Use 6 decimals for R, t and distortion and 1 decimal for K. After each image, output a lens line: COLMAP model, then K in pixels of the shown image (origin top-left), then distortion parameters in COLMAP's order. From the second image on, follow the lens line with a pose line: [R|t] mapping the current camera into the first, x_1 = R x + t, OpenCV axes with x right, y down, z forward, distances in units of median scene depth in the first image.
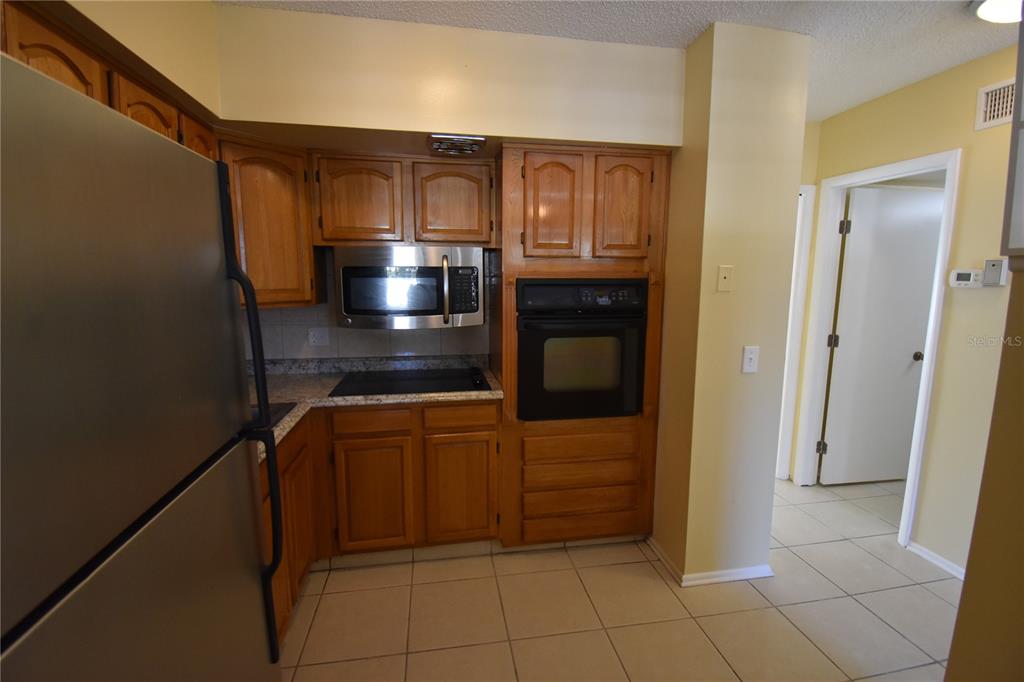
lens RADIAL K [[454.4, 0, 508.2], [0, 454.4, 338.1], [0, 0, 1]] dist [0.027344, -0.030148]
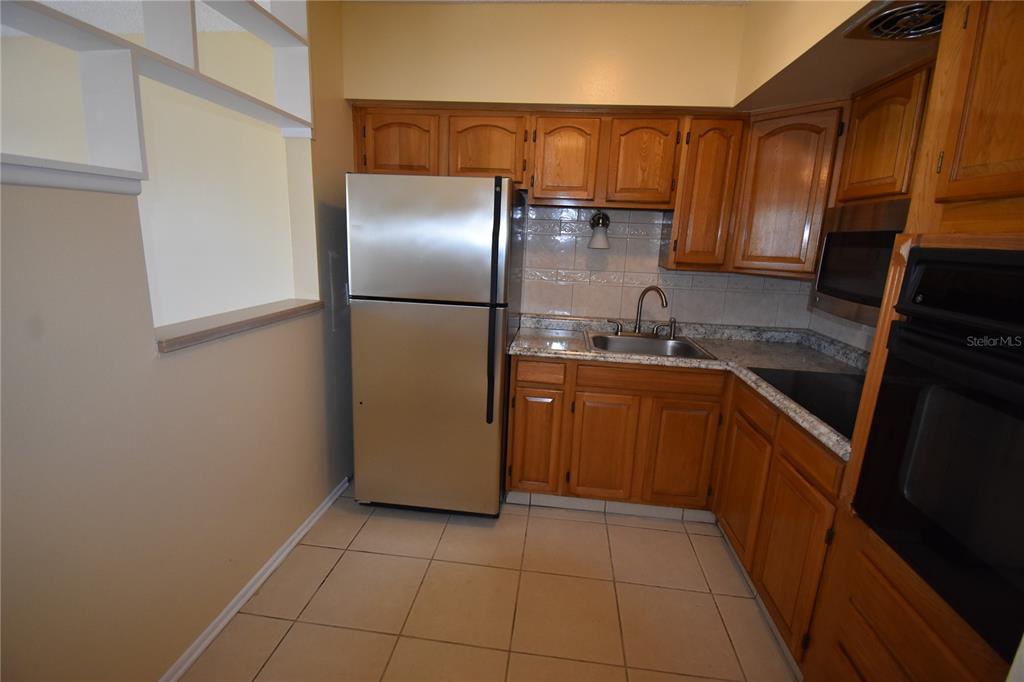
lens RADIAL K [[454.4, 0, 508.2], [0, 454.4, 338.1], [0, 0, 1]] dist [0.027344, -0.030148]
pose [[-0.288347, 0.188608, -0.938767, 0.582246], [-0.172346, 0.954174, 0.244641, -0.073204], [0.941888, 0.232334, -0.242628, 0.659525]]
